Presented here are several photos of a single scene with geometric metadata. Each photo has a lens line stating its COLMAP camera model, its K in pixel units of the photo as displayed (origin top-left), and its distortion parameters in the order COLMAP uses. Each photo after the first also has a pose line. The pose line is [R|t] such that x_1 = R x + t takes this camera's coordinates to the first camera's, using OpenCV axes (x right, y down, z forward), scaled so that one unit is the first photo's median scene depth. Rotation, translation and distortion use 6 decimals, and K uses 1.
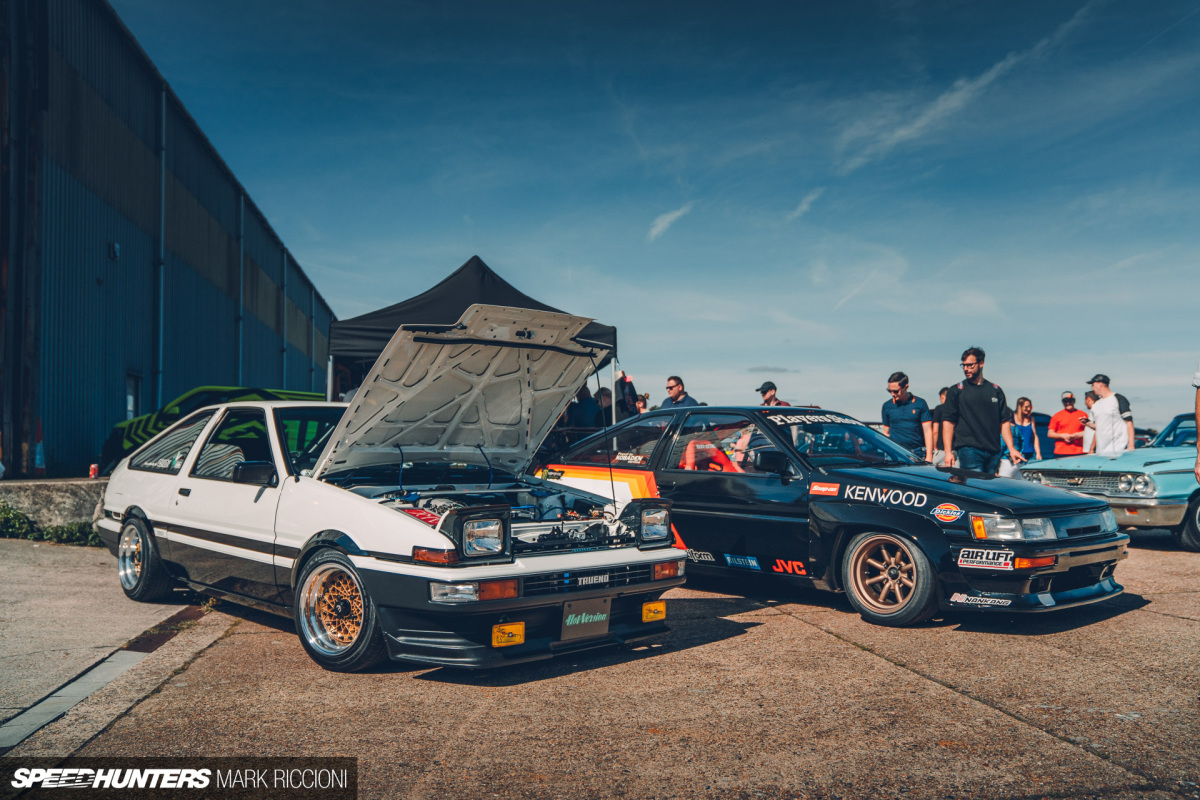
lens RADIAL K [[911.9, 0, 600.0], [0, 911.9, 400.0], [0, 0, 1]] dist [-0.013822, 0.005941]
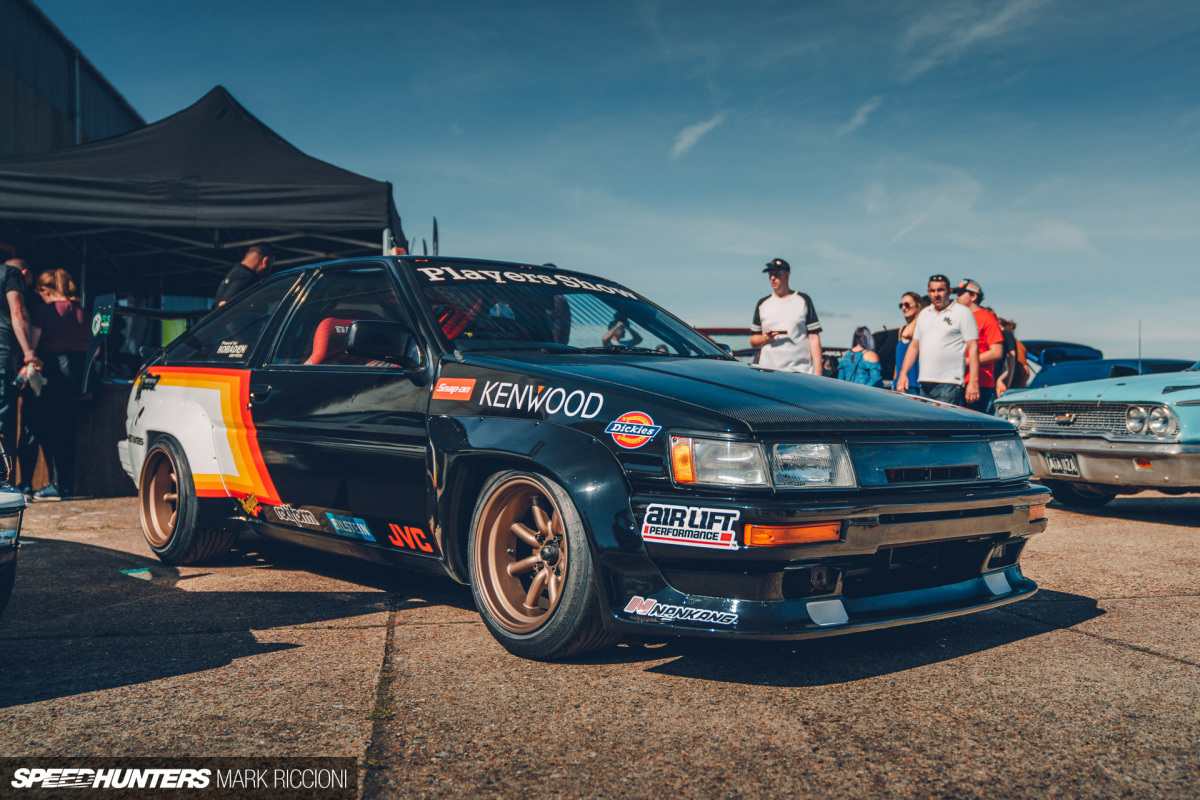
lens RADIAL K [[1066.5, 0, 599.7], [0, 1066.5, 413.4], [0, 0, 1]] dist [-0.061874, 0.135428]
pose [[0.999738, 0.013893, -0.018195, 0.347768], [-0.012769, 0.998084, 0.060544, 0.075219], [0.019002, -0.060296, 0.998000, 0.405111]]
